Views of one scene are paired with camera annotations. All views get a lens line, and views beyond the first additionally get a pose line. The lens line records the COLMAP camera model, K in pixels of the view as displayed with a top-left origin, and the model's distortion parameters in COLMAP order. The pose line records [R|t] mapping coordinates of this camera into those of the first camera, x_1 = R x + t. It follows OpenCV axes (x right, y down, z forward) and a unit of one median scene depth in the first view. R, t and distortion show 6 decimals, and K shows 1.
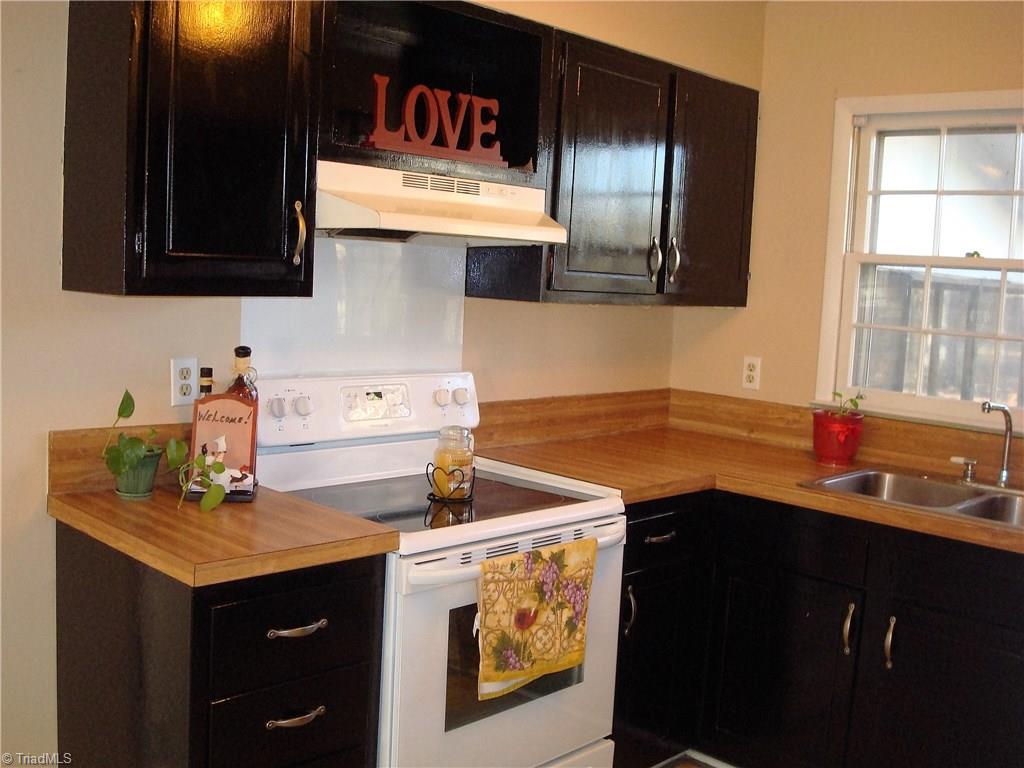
lens RADIAL K [[1078.0, 0, 512.0], [0, 1078.0, 384.0], [0, 0, 1]] dist [-0.017481, -0.308270]
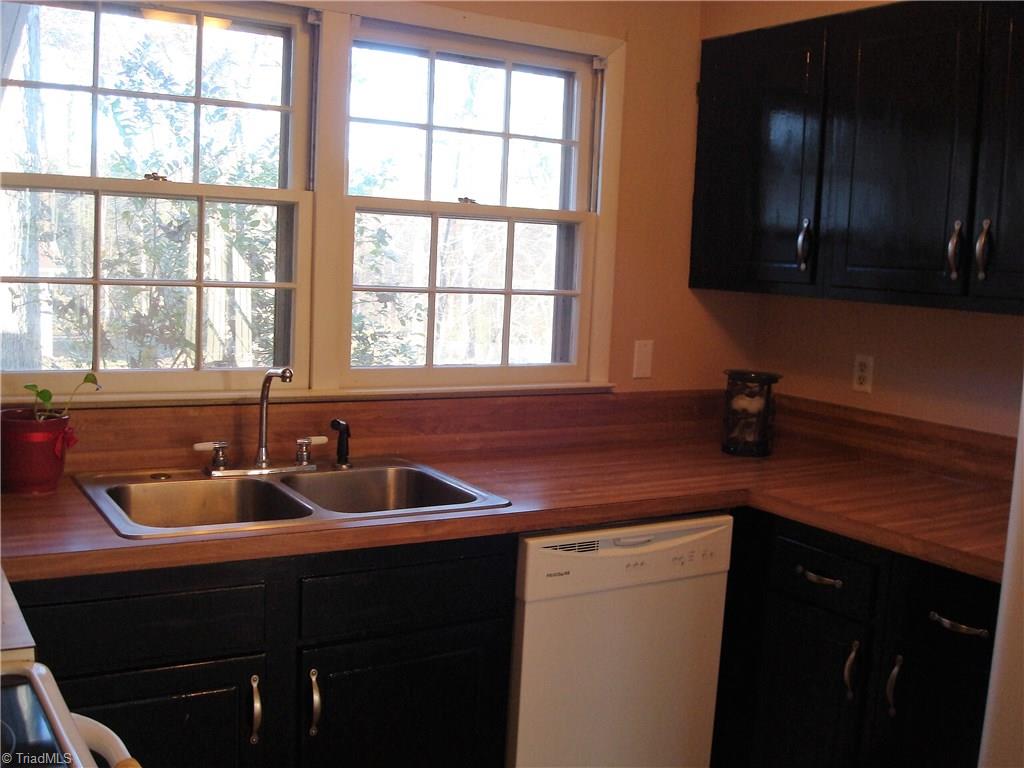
lens RADIAL K [[1078.0, 0, 512.0], [0, 1078.0, 384.0], [0, 0, 1]] dist [-0.017481, -0.308270]
pose [[0.247369, -0.152935, 0.956776, -0.291682], [0.064154, 0.987883, 0.141320, -0.076433], [-0.966795, 0.026422, 0.254183, 0.637142]]
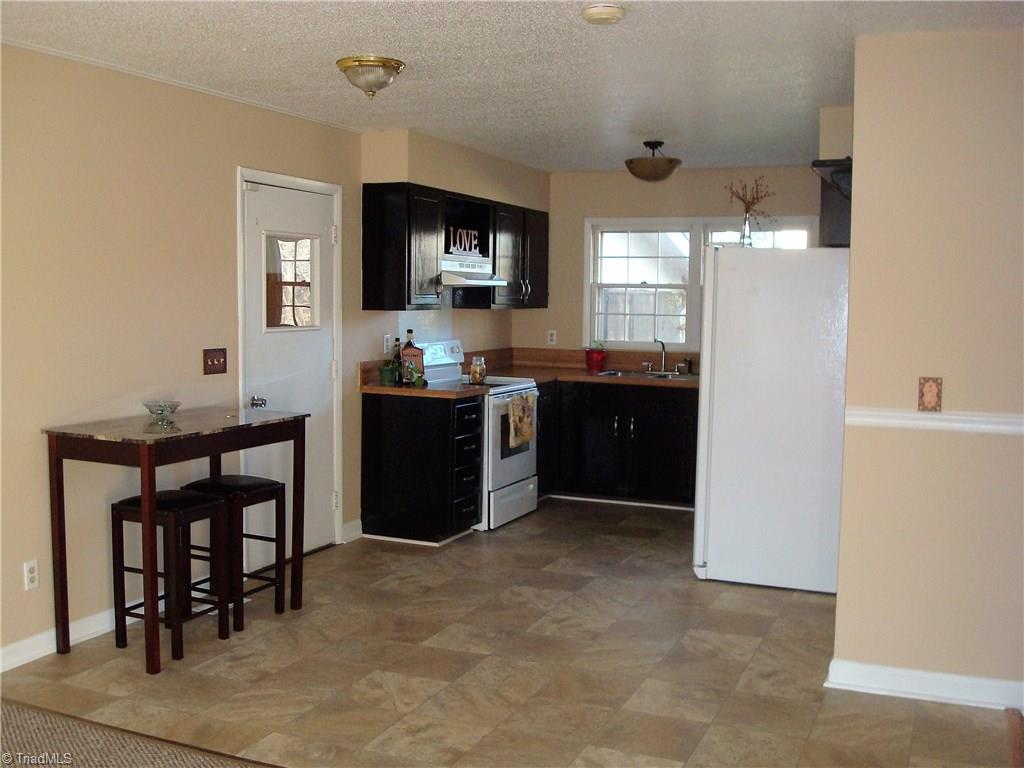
lens RADIAL K [[1078.0, 0, 512.0], [0, 1078.0, 384.0], [0, 0, 1]] dist [-0.017481, -0.308270]
pose [[0.934785, -0.065620, 0.349102, -0.851976], [0.068816, 0.997624, 0.003254, 0.097531], [-0.348486, 0.020982, 0.937079, -1.420969]]
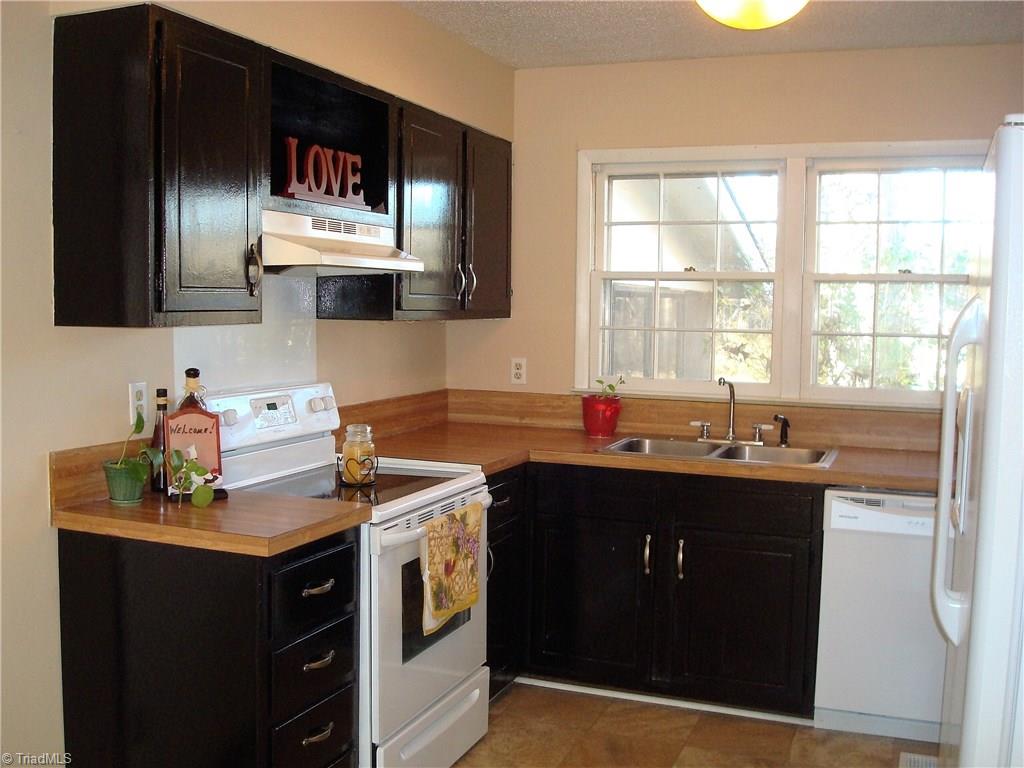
lens RADIAL K [[1078.0, 0, 512.0], [0, 1078.0, 384.0], [0, 0, 1]] dist [-0.017481, -0.308270]
pose [[0.923373, -0.066091, 0.378171, -0.330270], [0.071807, 0.997418, -0.001016, 0.006911], [-0.377128, 0.028094, 0.925735, -0.182433]]
